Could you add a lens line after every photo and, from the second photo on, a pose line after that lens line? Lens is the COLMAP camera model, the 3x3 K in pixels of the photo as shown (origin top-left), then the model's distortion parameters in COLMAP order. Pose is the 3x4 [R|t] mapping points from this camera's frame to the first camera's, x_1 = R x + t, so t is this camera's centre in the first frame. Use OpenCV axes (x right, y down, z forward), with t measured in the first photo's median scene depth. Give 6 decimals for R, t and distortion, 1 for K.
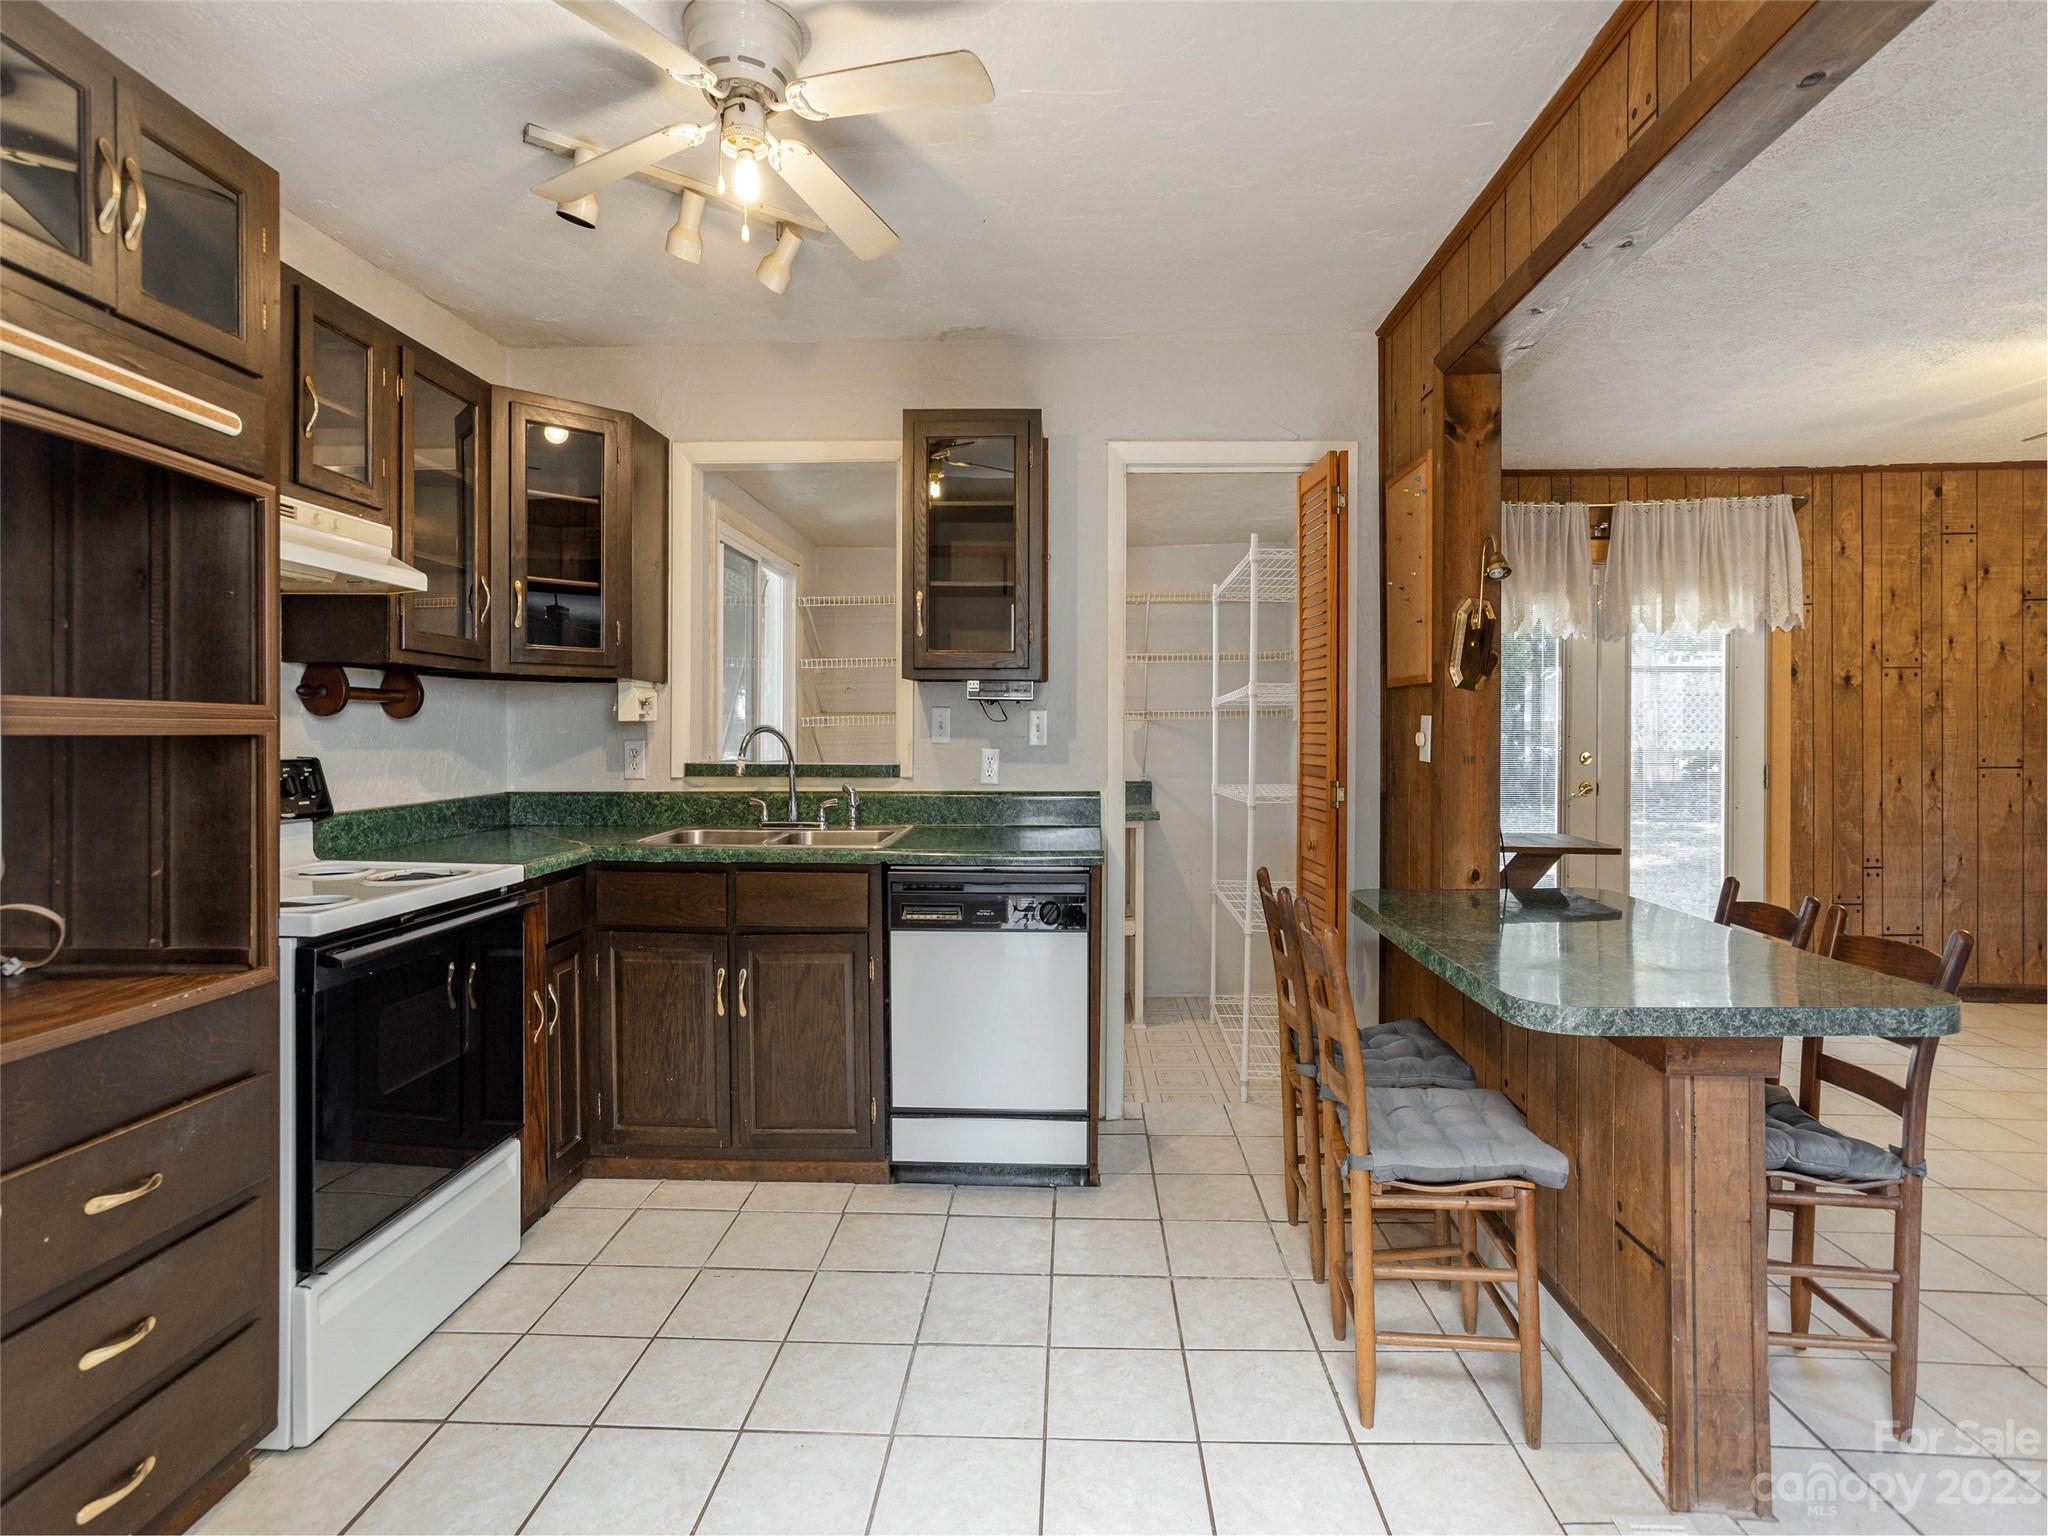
lens RADIAL K [[1060.0, 0, 990.2], [0, 1060.0, 741.5], [0, 0, 1]] dist [-0.037119, 0.015540]
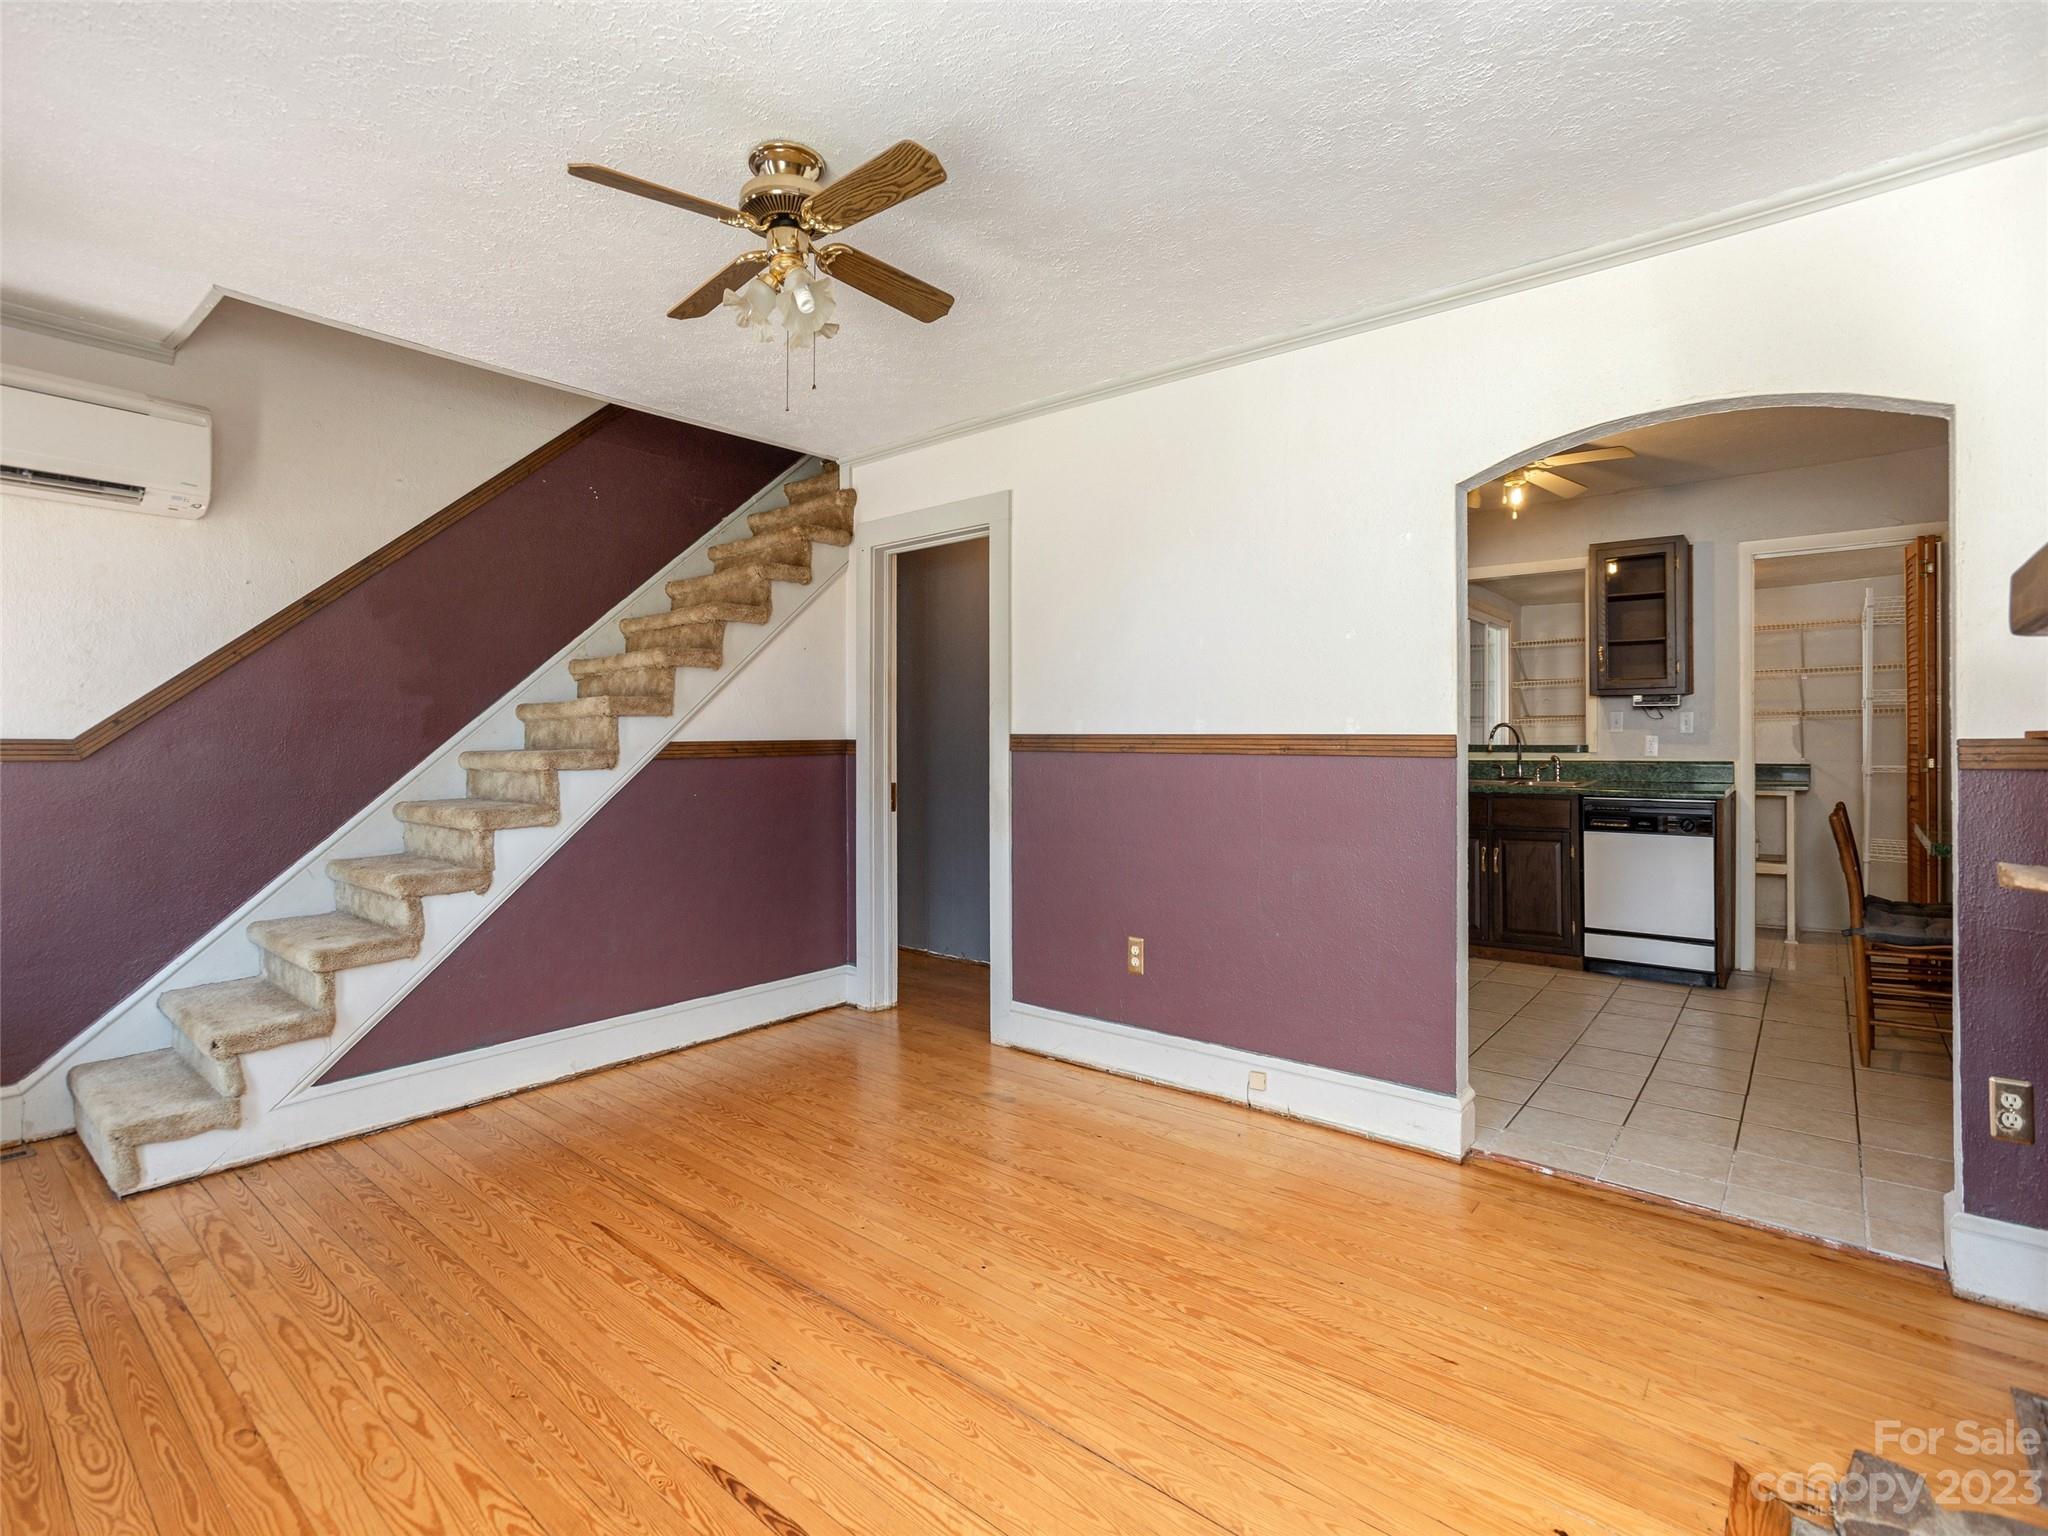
lens RADIAL K [[975.6, 0, 961.8], [0, 975.6, 738.7], [0, 0, 1]] dist [-0.040824, 0.013171]
pose [[0.800149, -0.002970, -0.599794, 0.043829], [-0.003482, 0.999948, -0.009597, 0.035750], [0.599791, 0.009767, 0.800097, -1.012816]]
